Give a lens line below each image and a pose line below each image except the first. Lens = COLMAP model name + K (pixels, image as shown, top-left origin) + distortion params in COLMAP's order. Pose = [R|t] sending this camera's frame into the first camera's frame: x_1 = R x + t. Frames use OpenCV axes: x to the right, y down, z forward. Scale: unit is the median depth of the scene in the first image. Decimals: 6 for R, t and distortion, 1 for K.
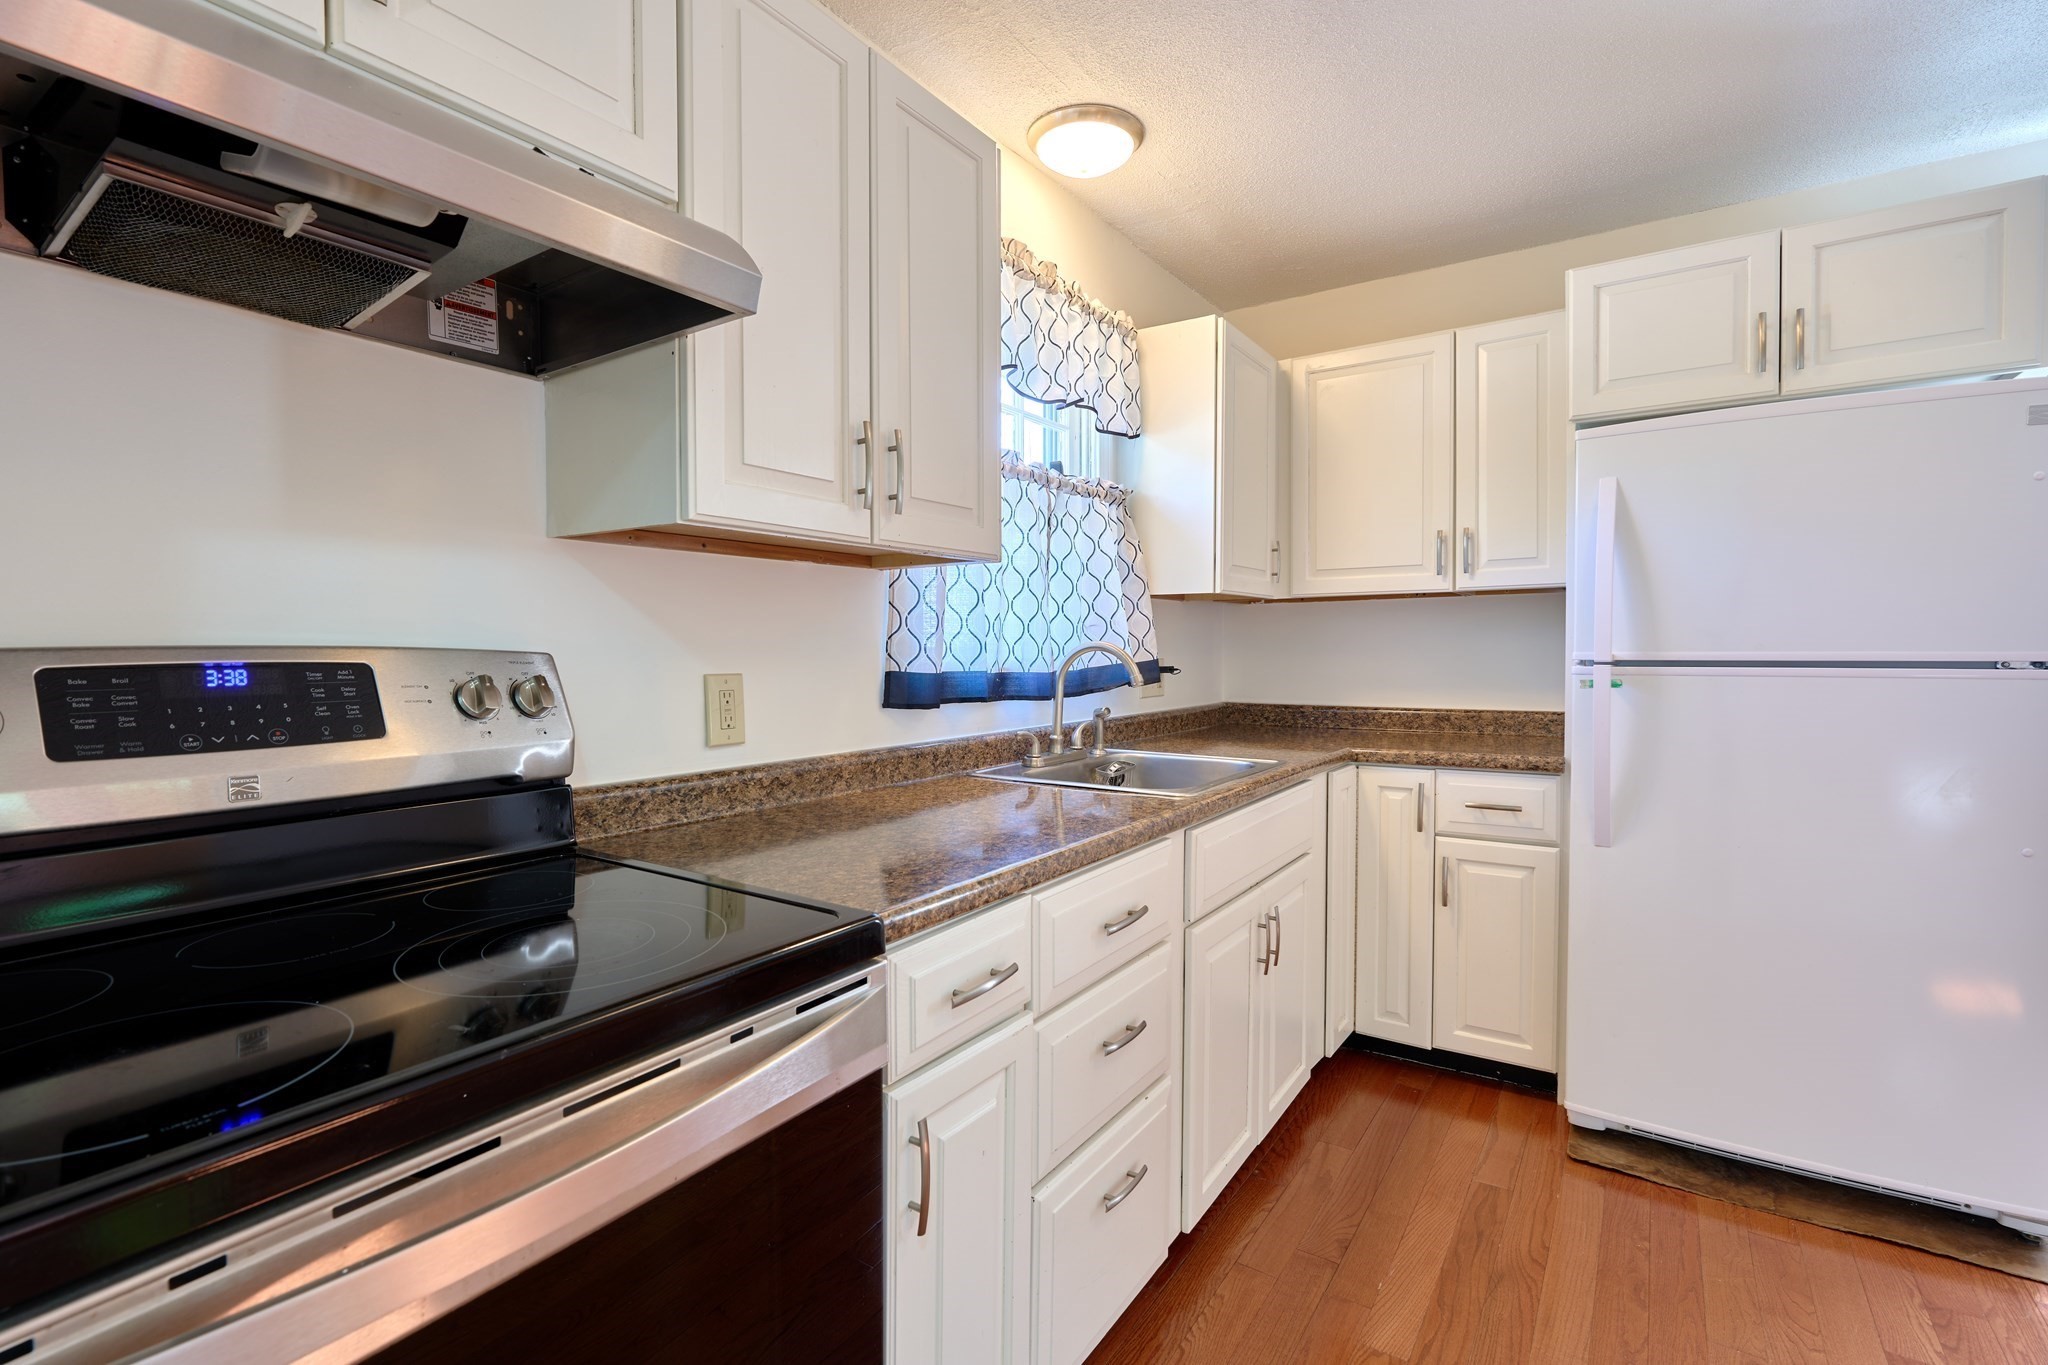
lens RADIAL K [[944.1, 0, 1024.0], [0, 944.1, 682.5], [0, 0, 1]] dist [-0.001154, -0.000117]
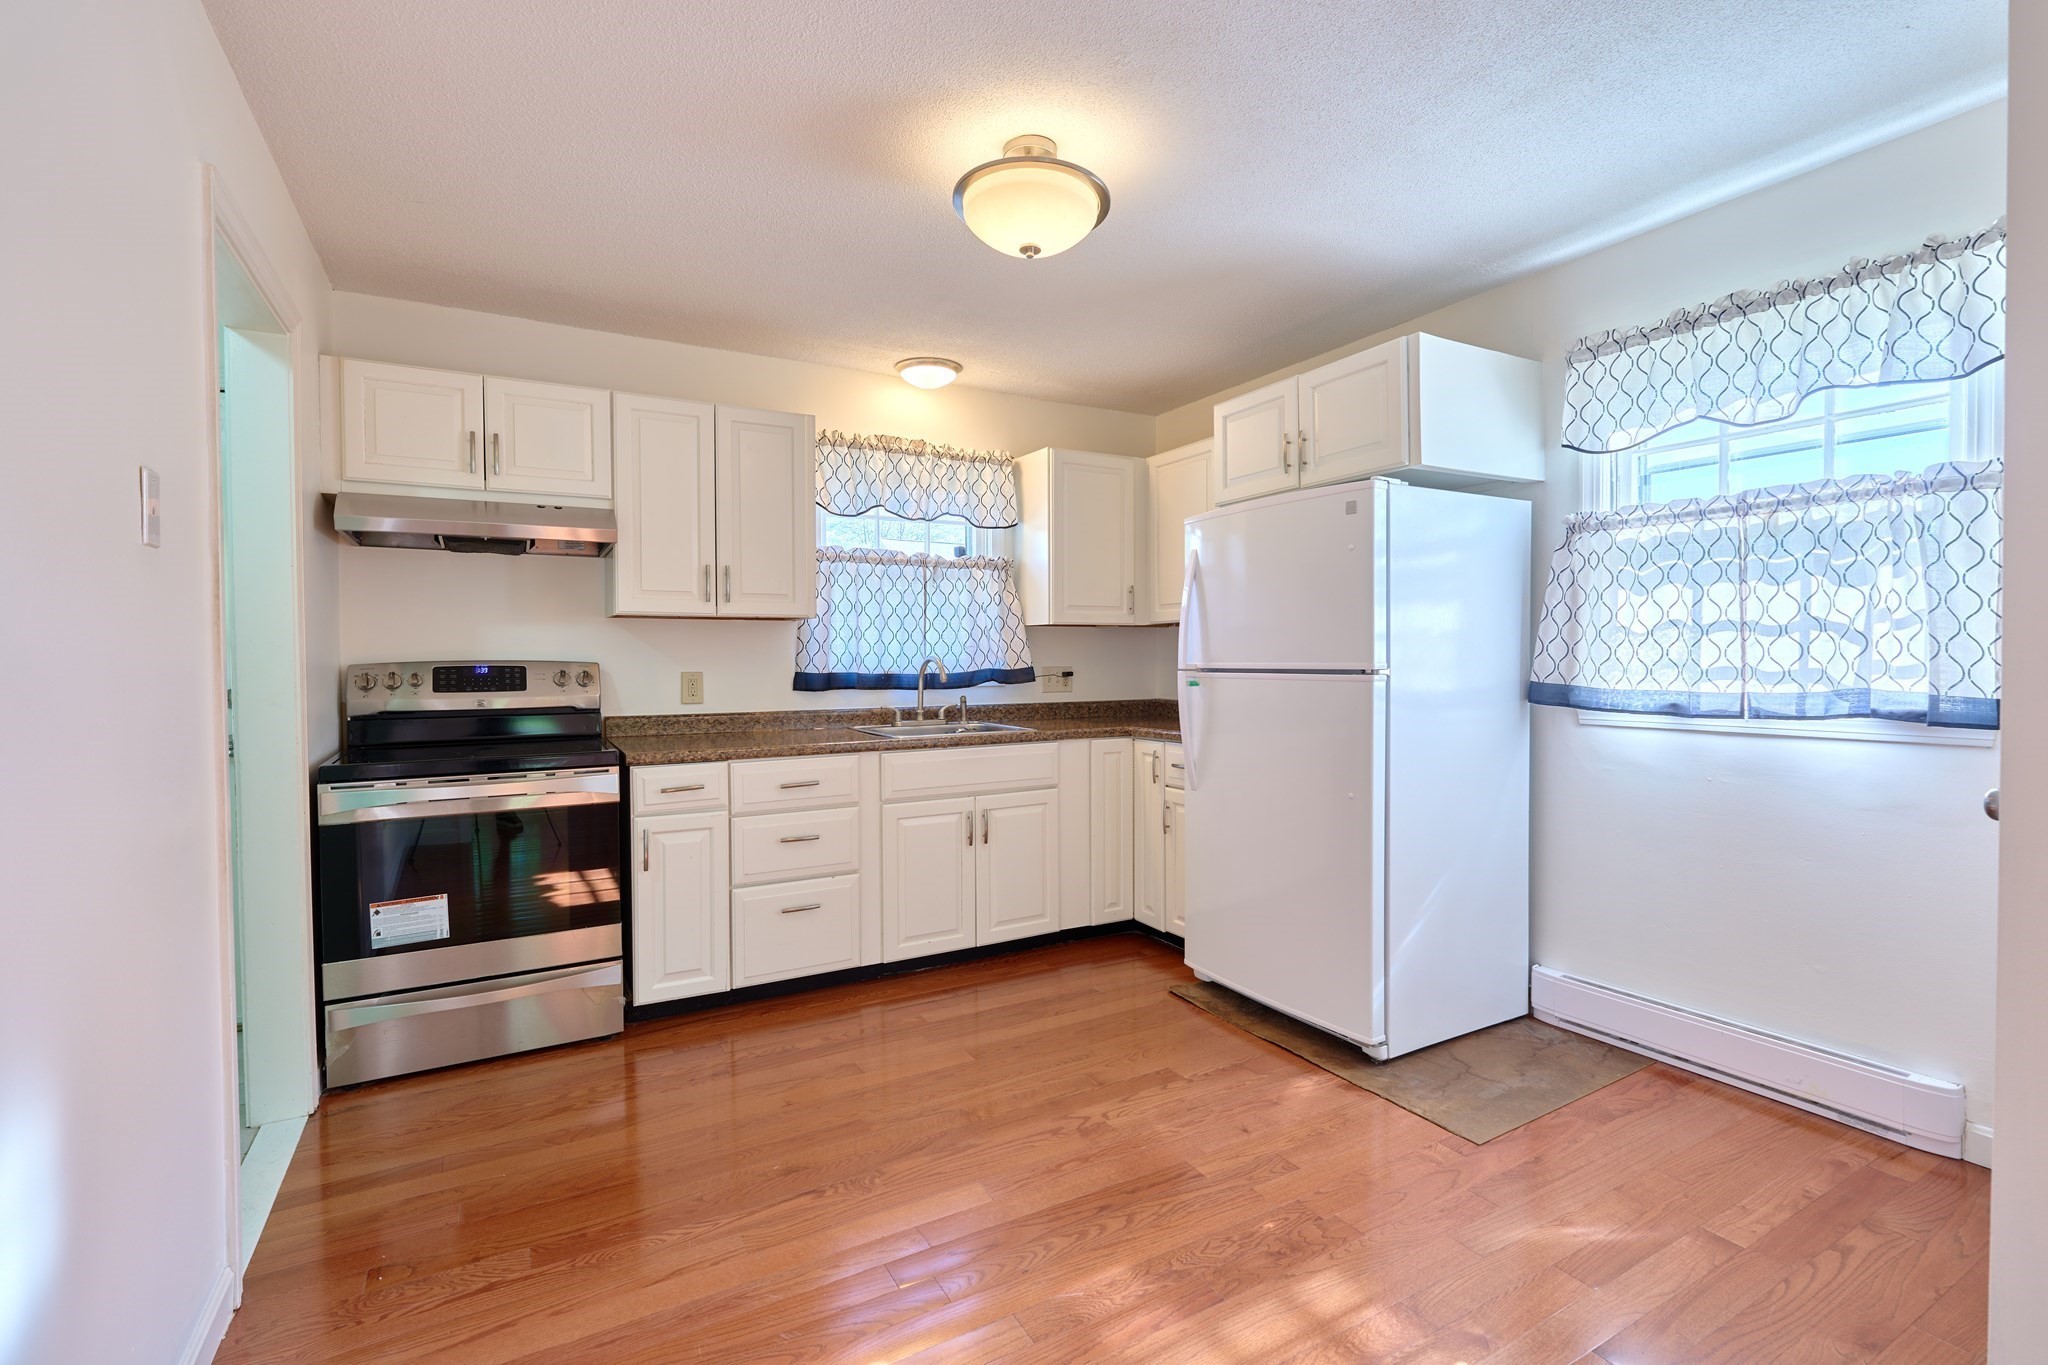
lens RADIAL K [[918.6, 0, 1021.0], [0, 918.6, 684.1], [0, 0, 1]] dist [-0.000963, 0.000334]
pose [[0.893553, 0.013032, -0.448769, 1.079726], [-0.015874, 0.999871, -0.002572, 0.010522], [0.448678, 0.009422, 0.893644, -0.481482]]
